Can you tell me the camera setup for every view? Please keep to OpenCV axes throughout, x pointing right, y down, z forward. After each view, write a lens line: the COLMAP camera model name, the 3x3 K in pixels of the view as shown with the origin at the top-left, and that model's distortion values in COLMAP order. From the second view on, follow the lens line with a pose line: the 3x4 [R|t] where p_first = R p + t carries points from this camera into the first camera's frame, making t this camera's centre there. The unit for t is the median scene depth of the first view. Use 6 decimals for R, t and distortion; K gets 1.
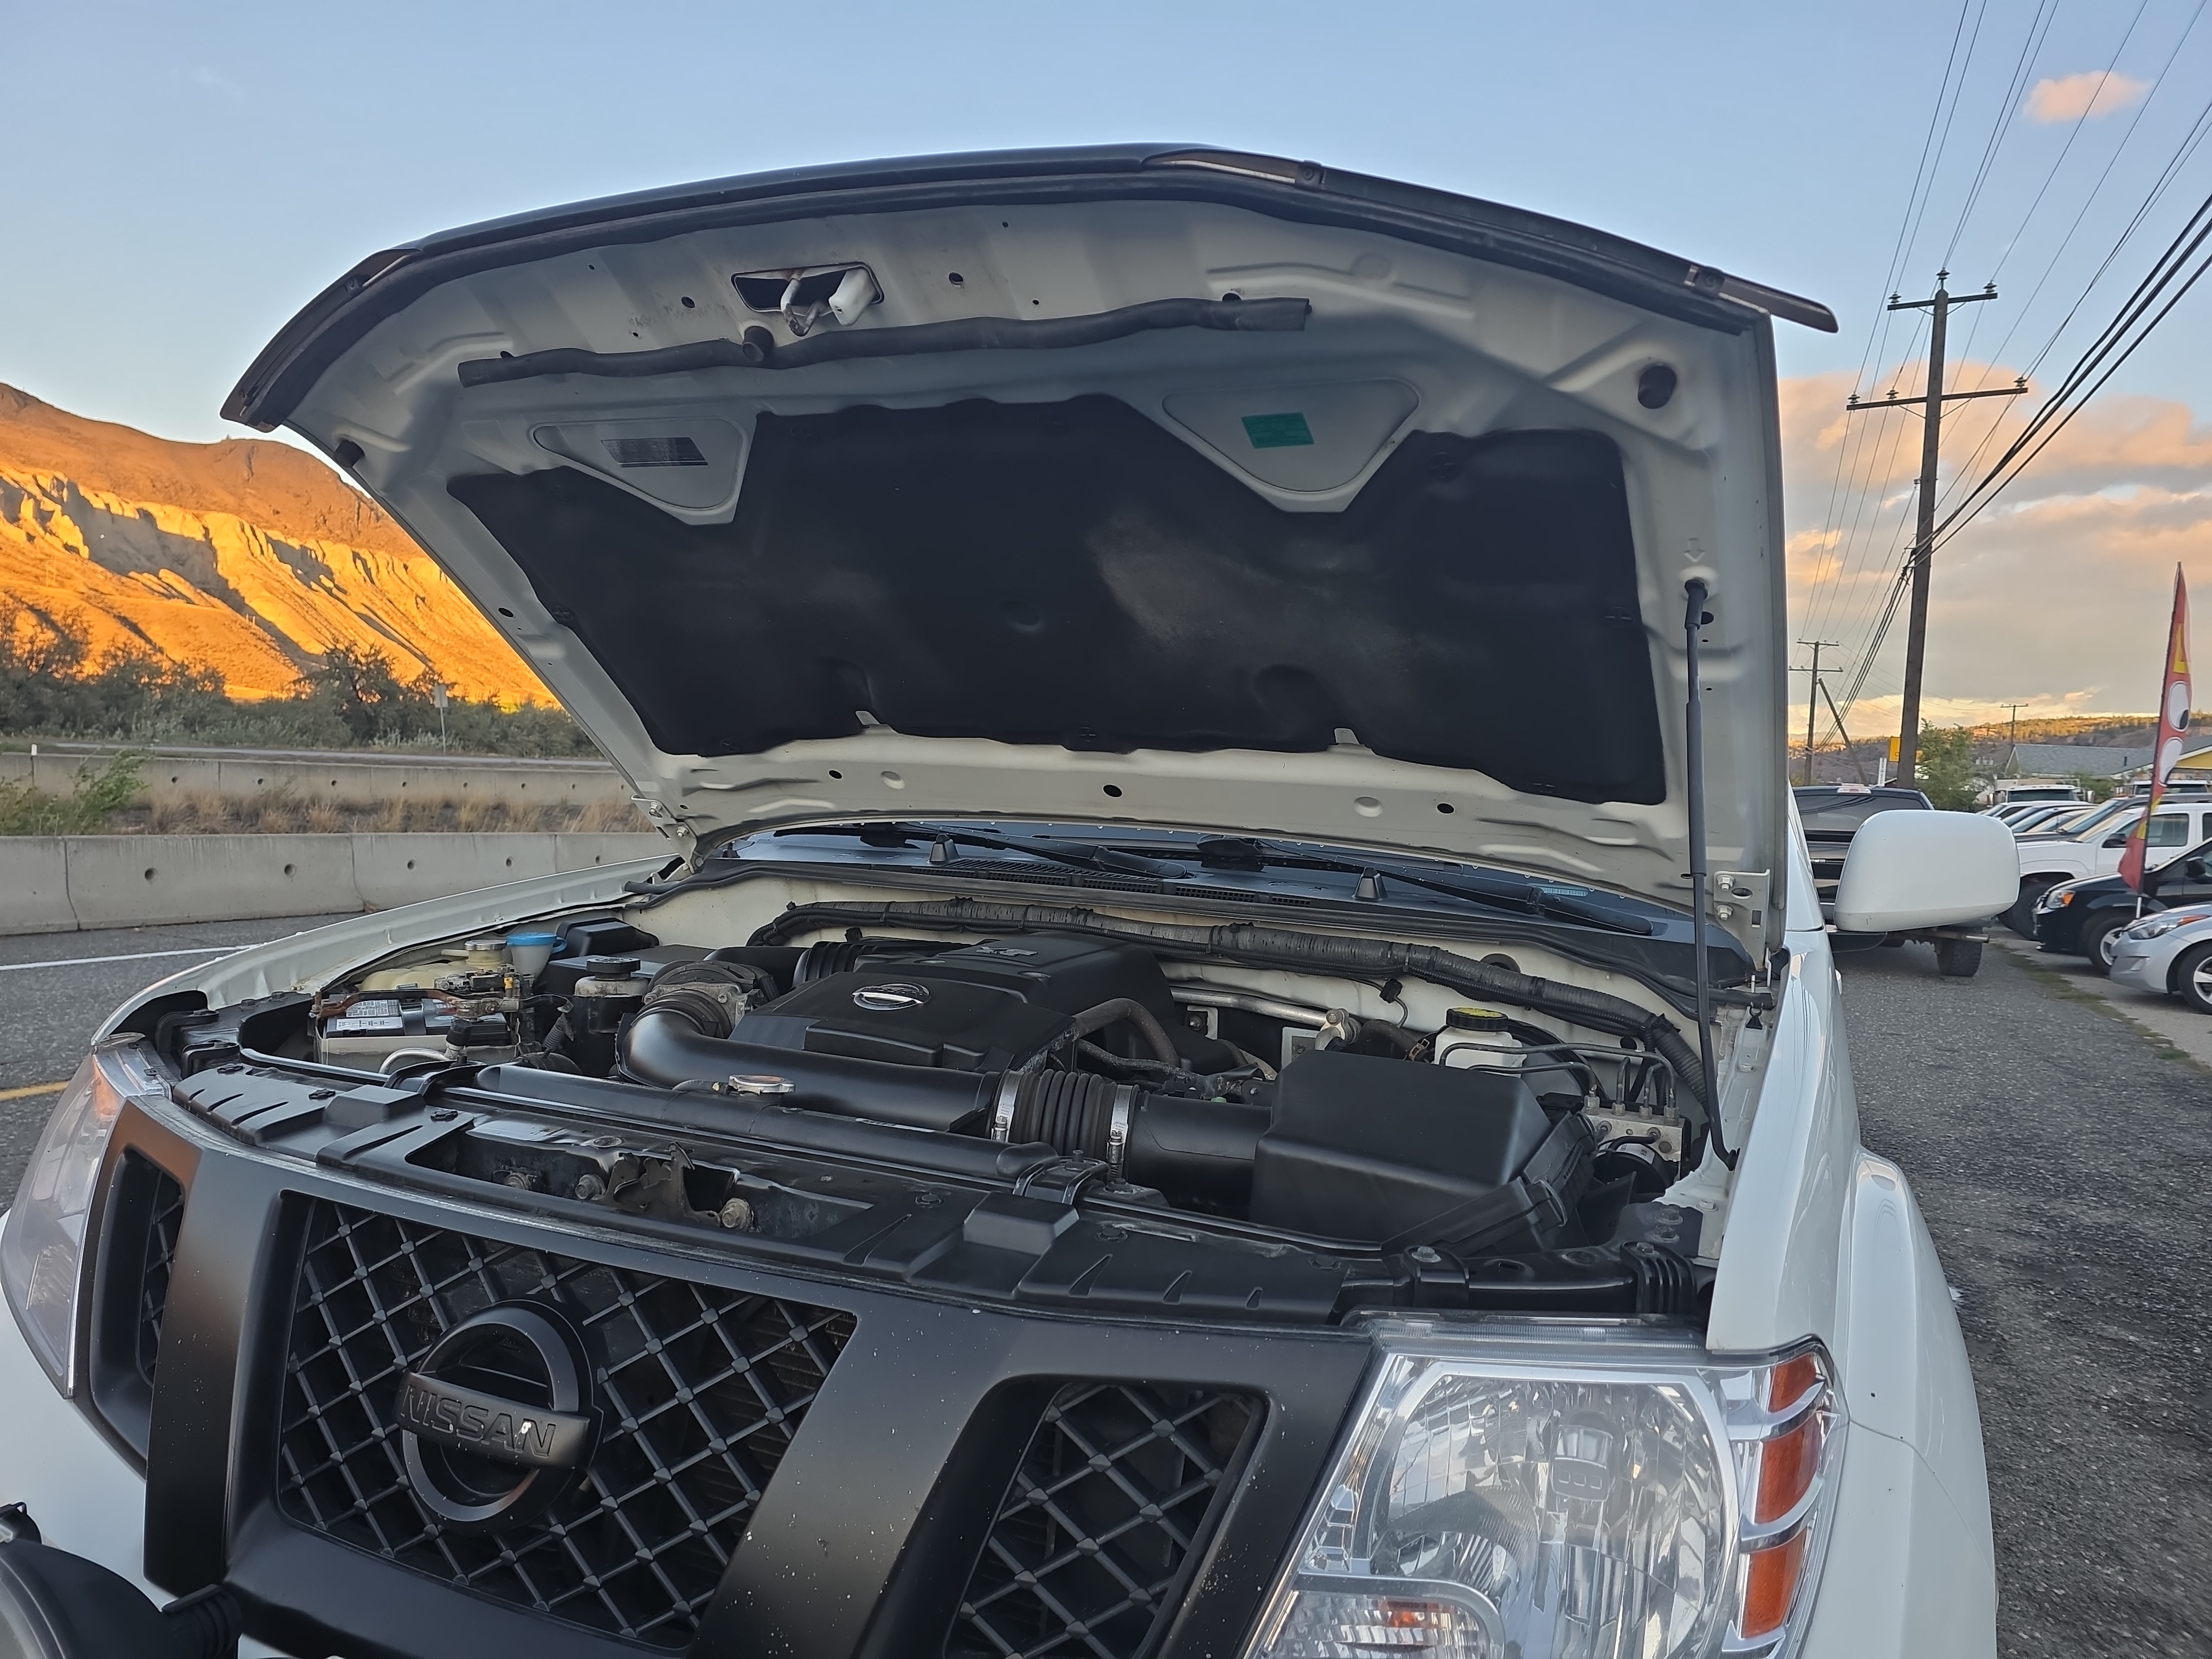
lens RADIAL K [[1463.3, 0, 1116.9], [0, 1463.3, 840.7], [0, 0, 1]] dist [0.054079, -0.047420]
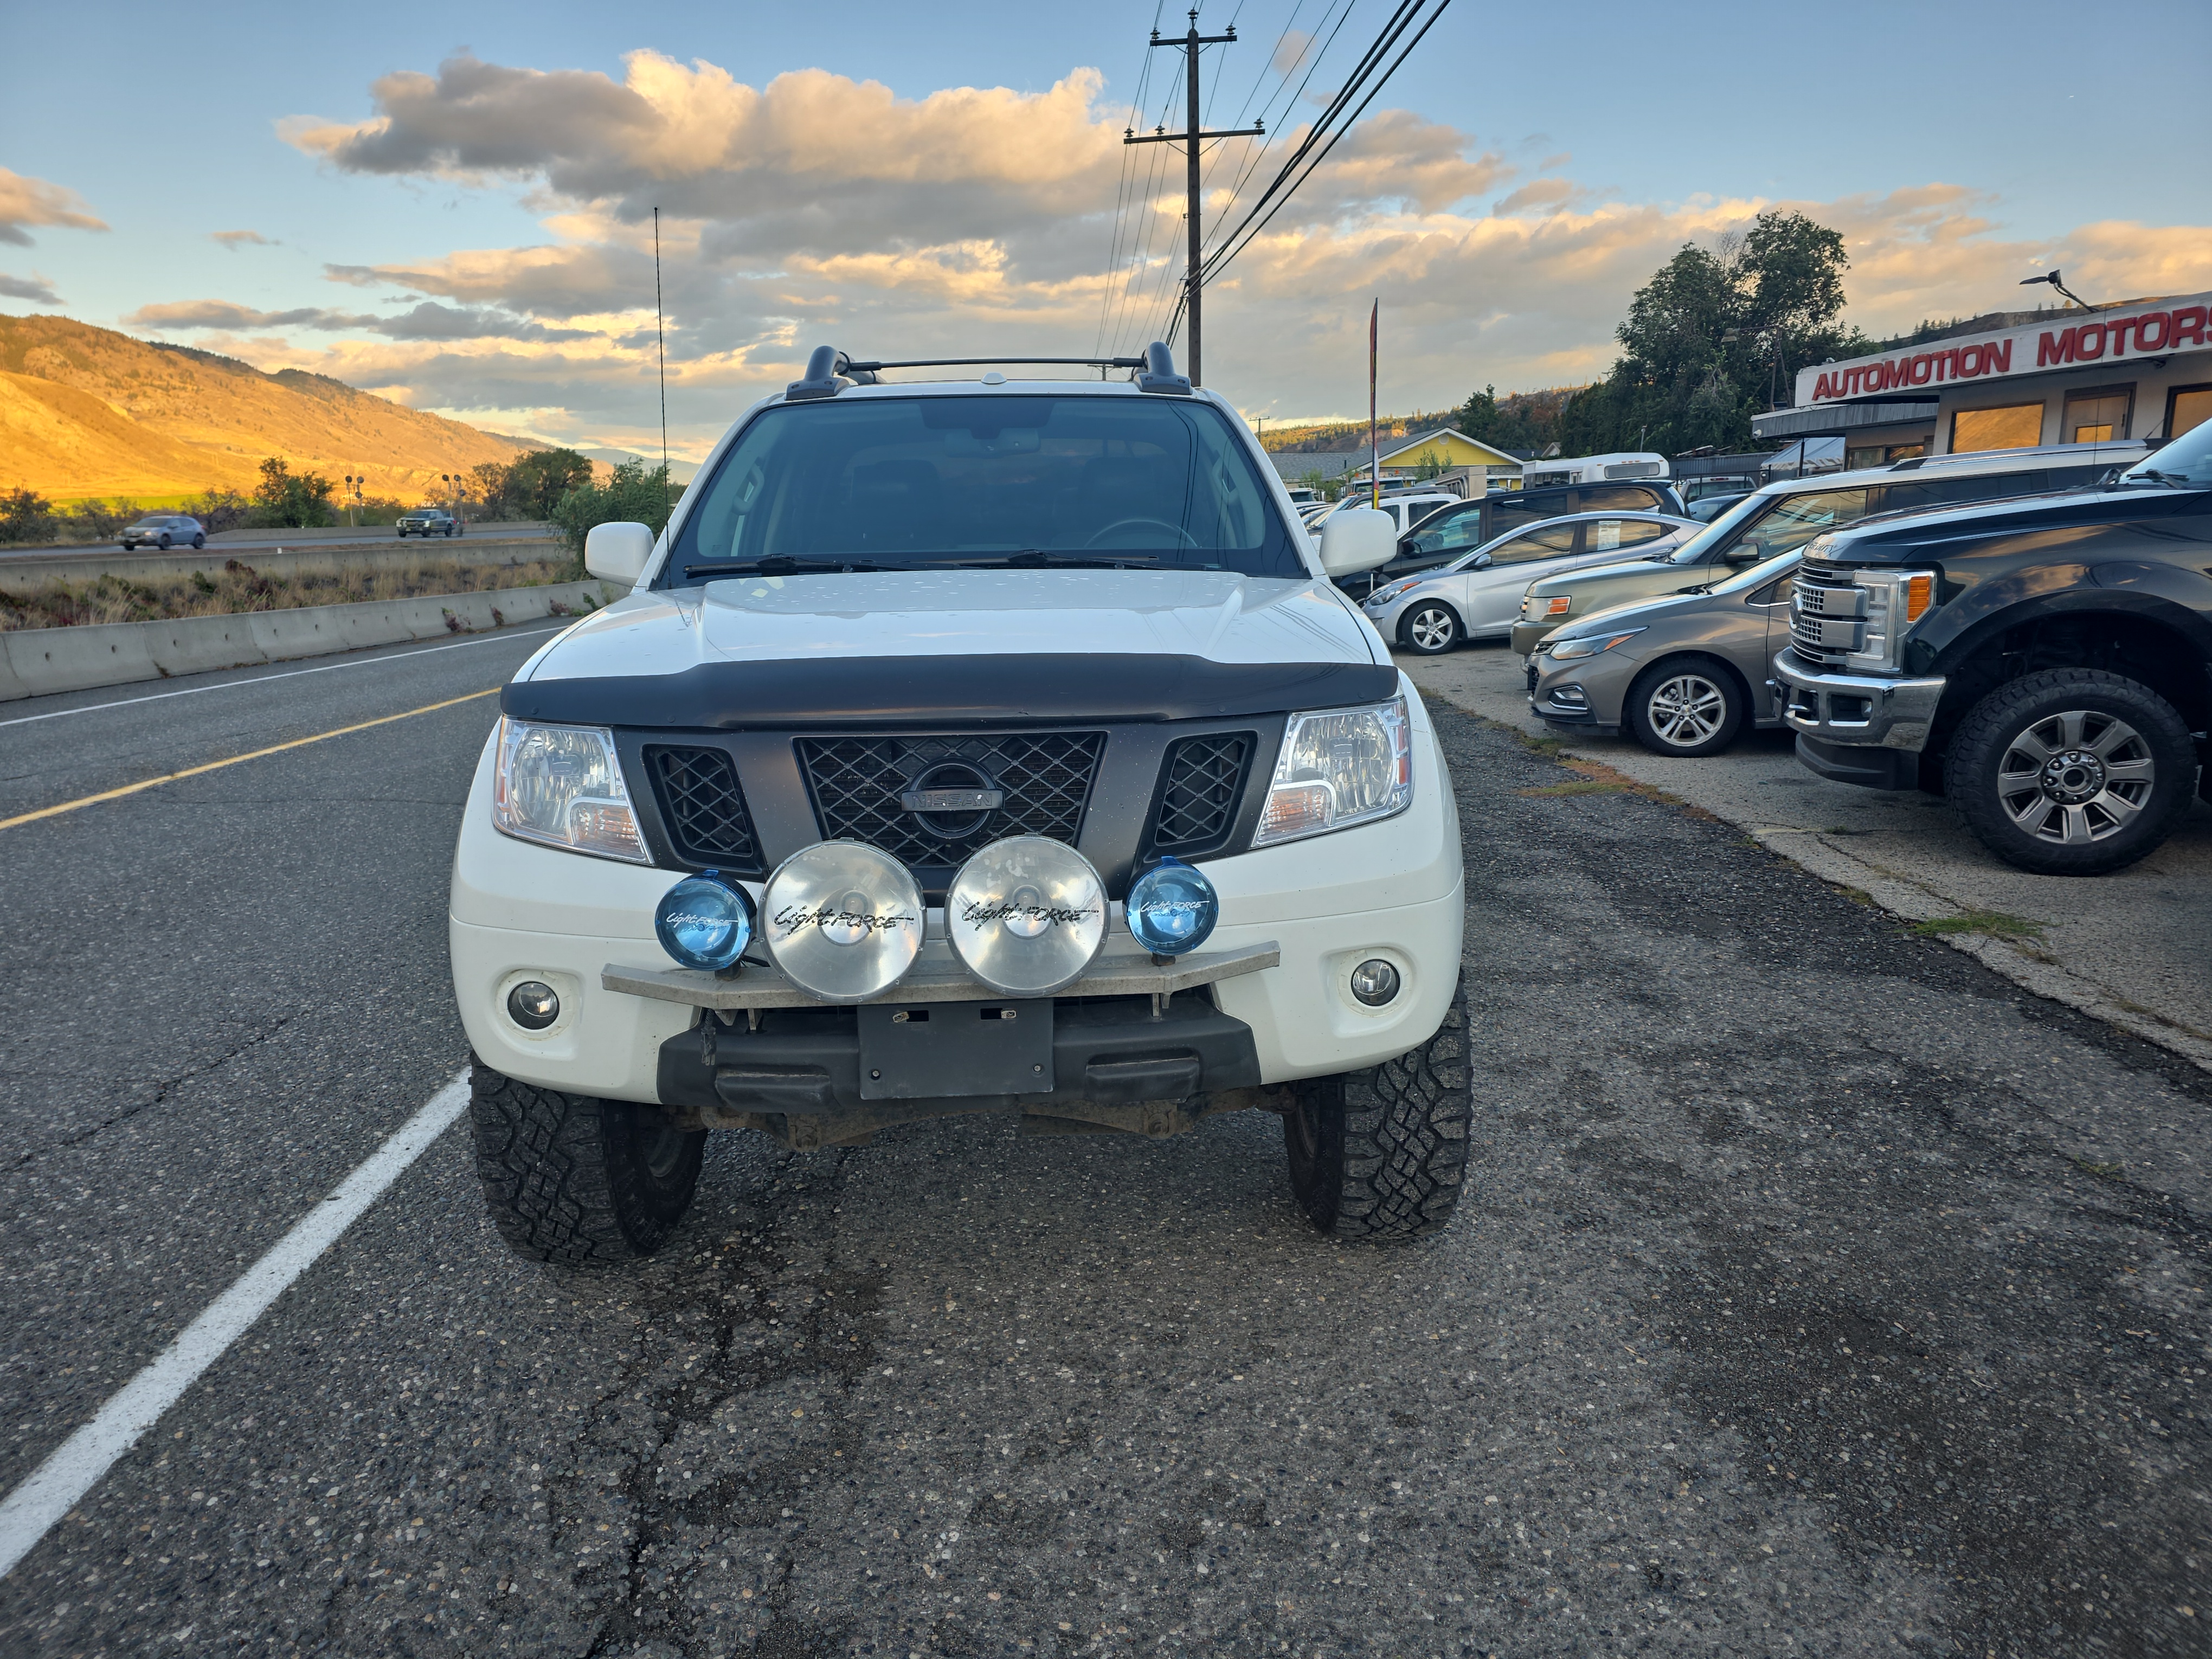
lens RADIAL K [[1463.5, 0, 1106.9], [0, 1463.5, 860.5], [0, 0, 1]] dist [0.070631, -0.085132]
pose [[0.900901, -0.158284, 0.404132, -1.273170], [0.079743, 0.975643, 0.204358, 0.014736], [-0.426635, -0.151880, 0.891580, -1.366466]]
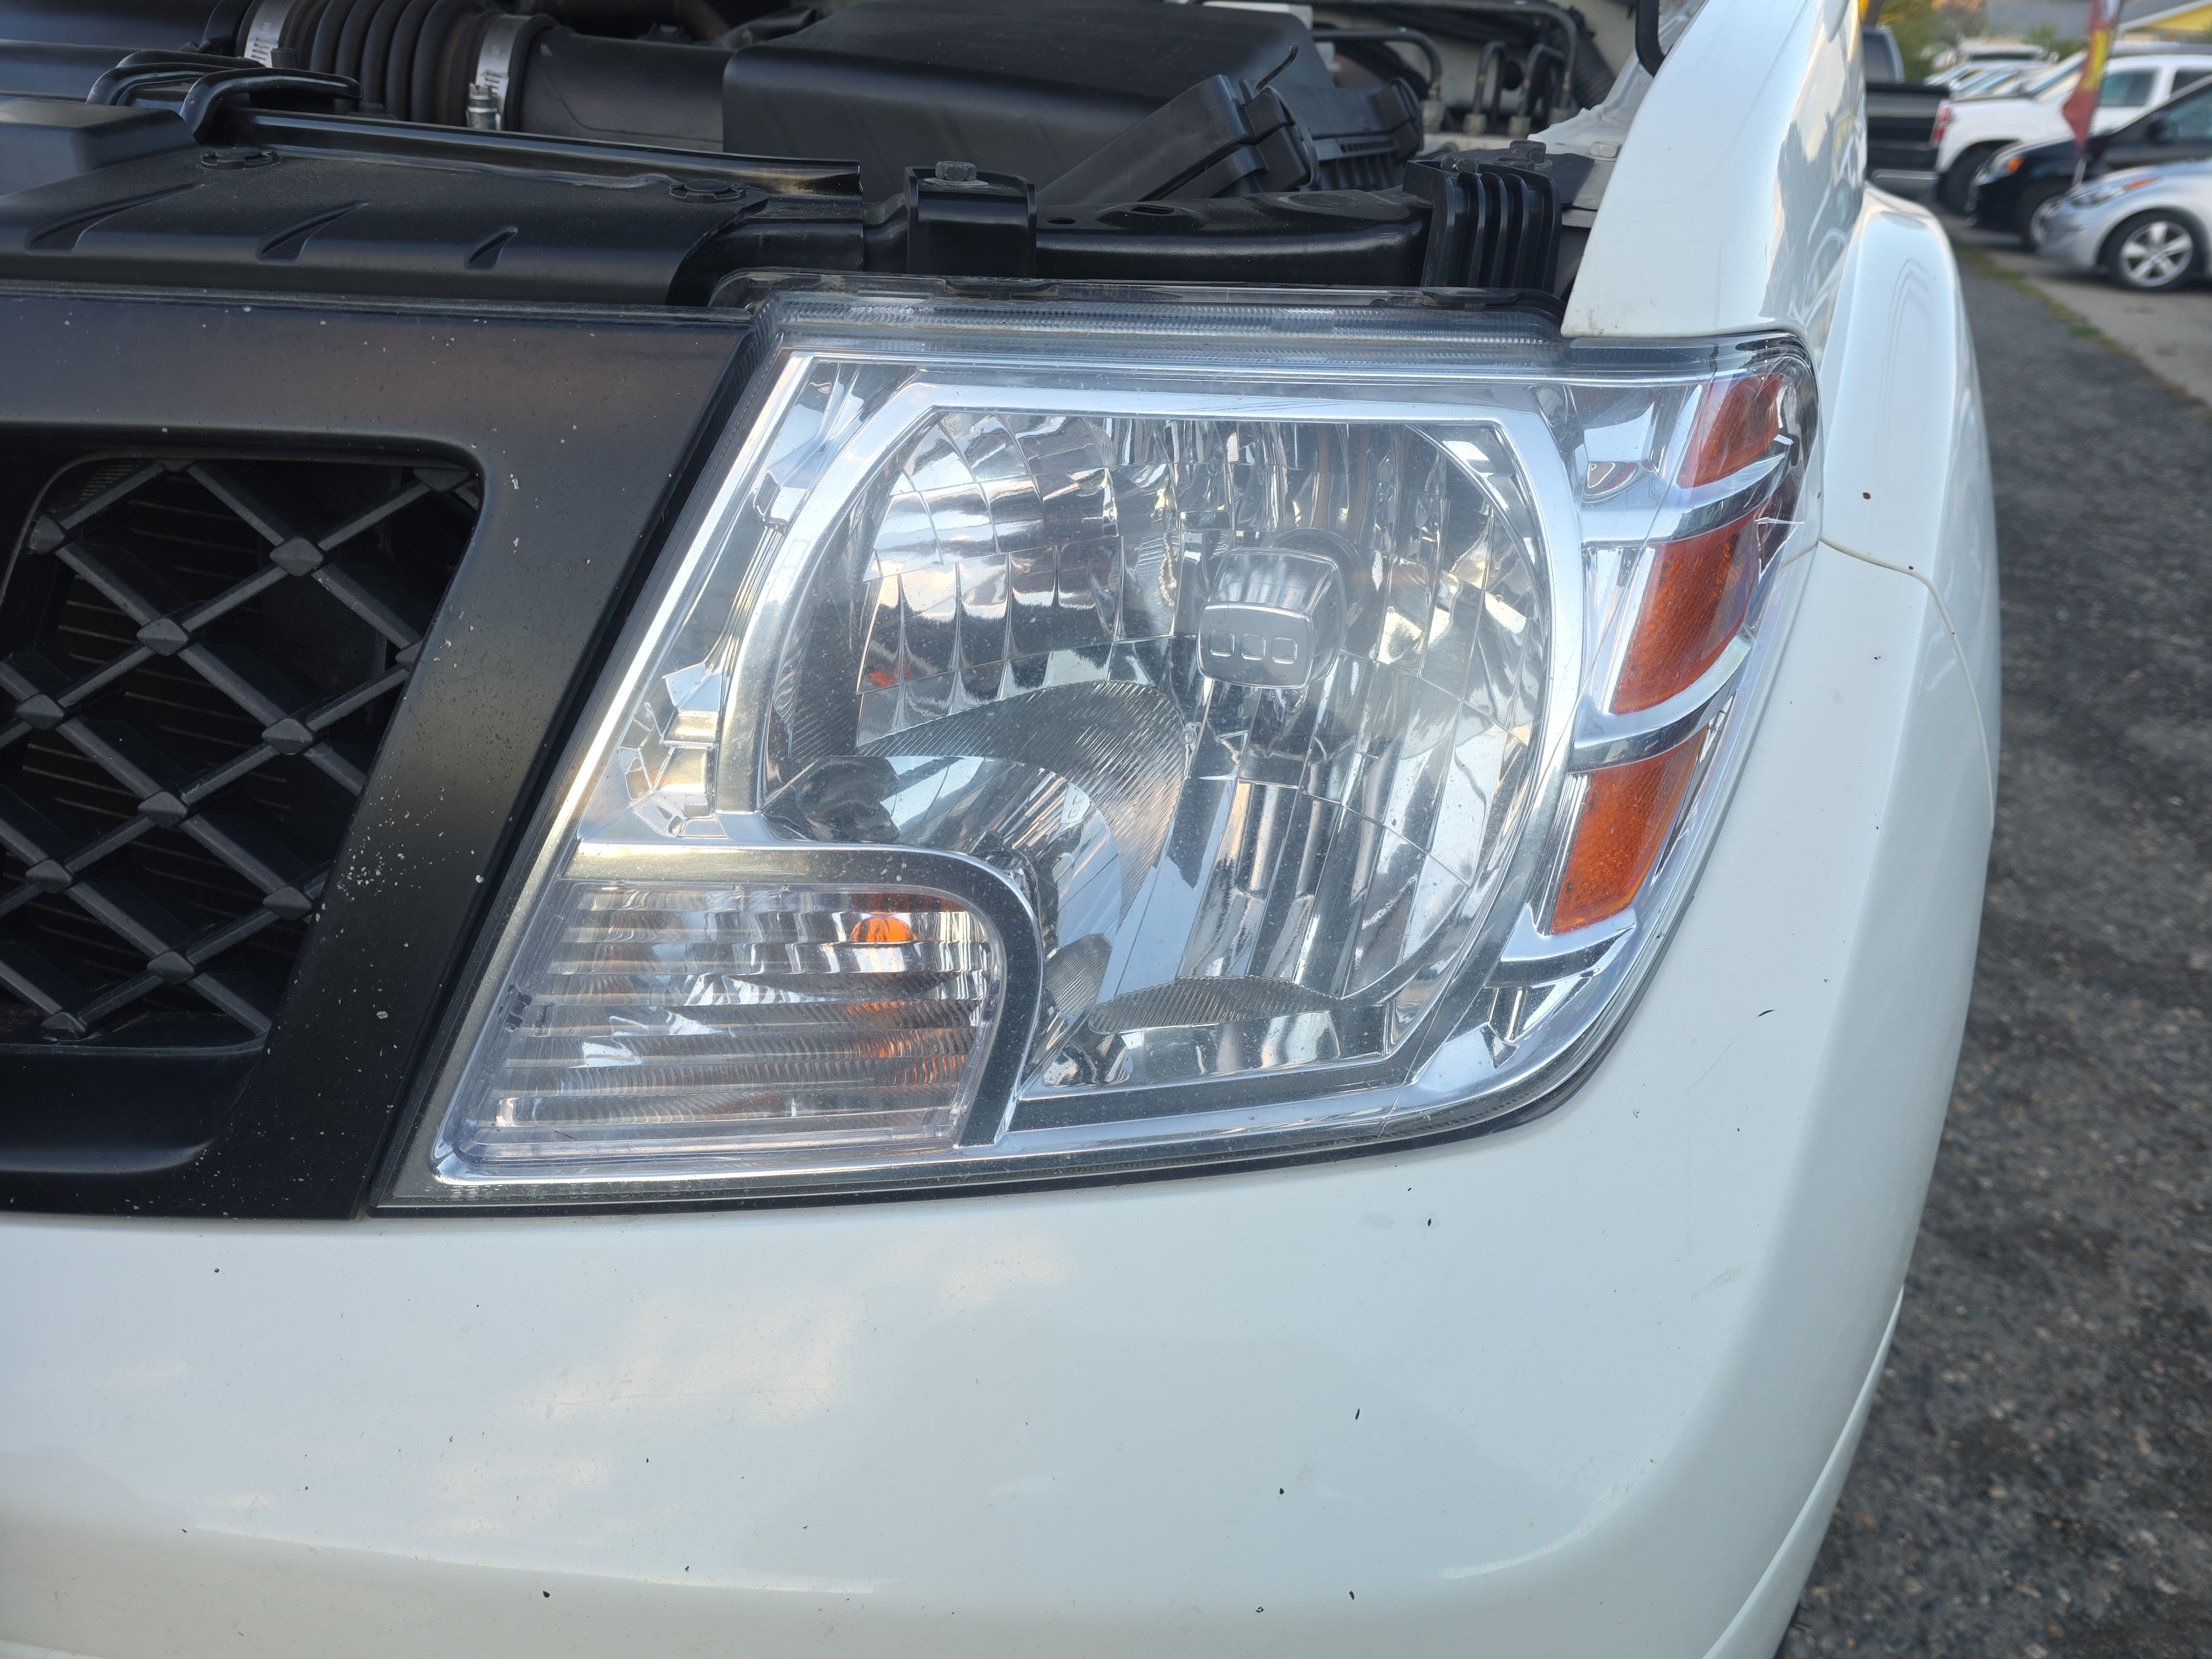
lens RADIAL K [[1467.6, 0, 1092.2], [0, 1467.6, 854.3], [0, 0, 1]] dist [0.036201, -0.046991]
pose [[0.998188, -0.027558, 0.053489, 0.231059], [0.001086, 0.897060, 0.441908, 0.279694], [-0.060161, -0.441049, 0.895464, 0.550004]]
